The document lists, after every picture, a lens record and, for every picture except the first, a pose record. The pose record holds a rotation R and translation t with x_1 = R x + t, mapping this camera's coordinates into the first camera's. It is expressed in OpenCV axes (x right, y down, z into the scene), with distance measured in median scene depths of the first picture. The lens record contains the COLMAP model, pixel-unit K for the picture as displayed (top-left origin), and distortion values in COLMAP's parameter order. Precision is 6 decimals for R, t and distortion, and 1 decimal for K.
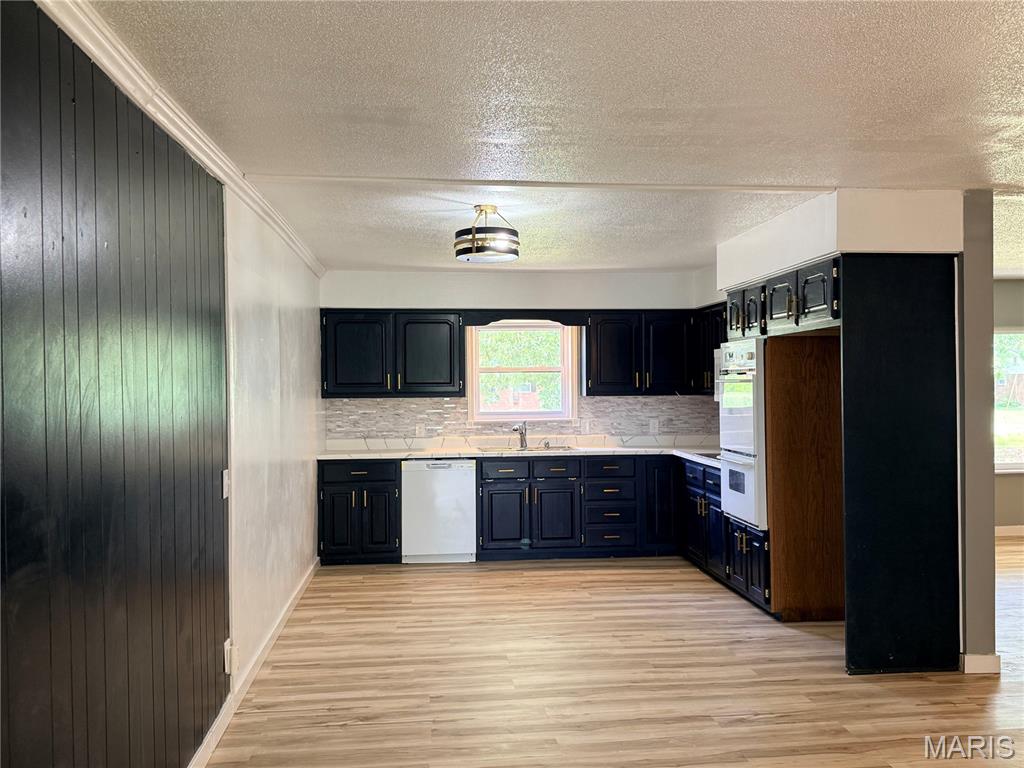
lens RADIAL K [[835.1, 0, 512.0], [0, 835.1, 384.0], [0, 0, 1]] dist [0.008018, -0.000889]
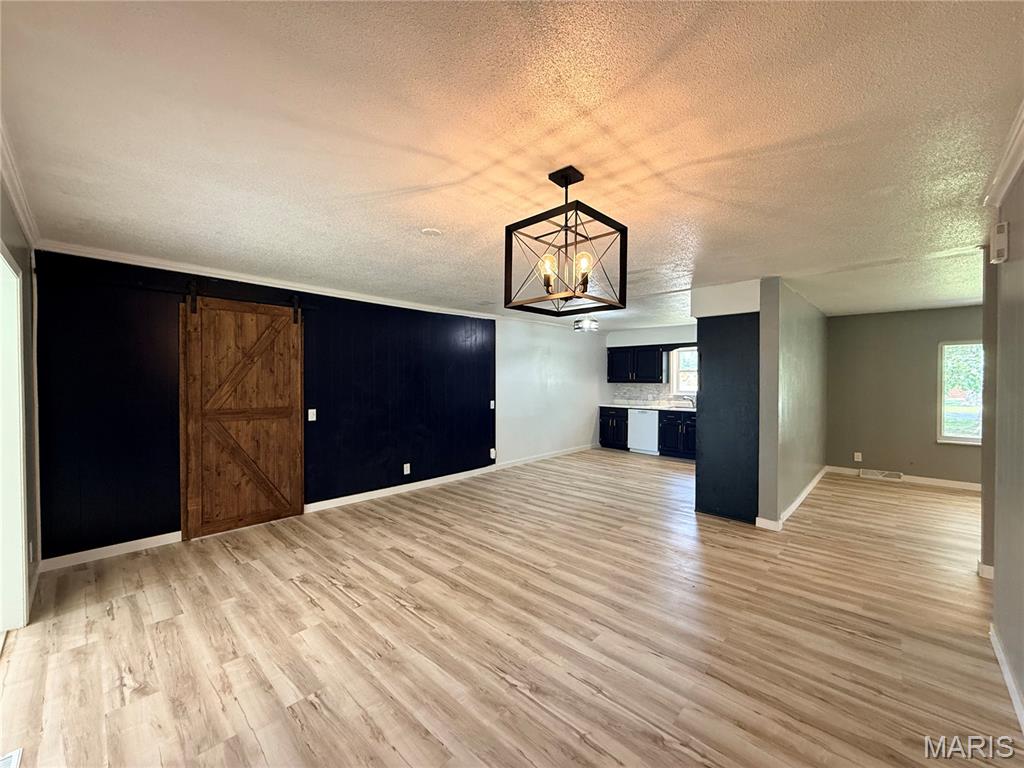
lens RADIAL K [[407.9, 0, 508.2], [0, 407.9, 384.0], [0, 0, 1]] dist [-0.000962, 0.000307]
pose [[0.641821, 0.018114, -0.766640, 0.559069], [-0.005512, 0.999804, 0.019008, -0.001482], [0.766835, -0.007974, 0.641795, -0.033318]]
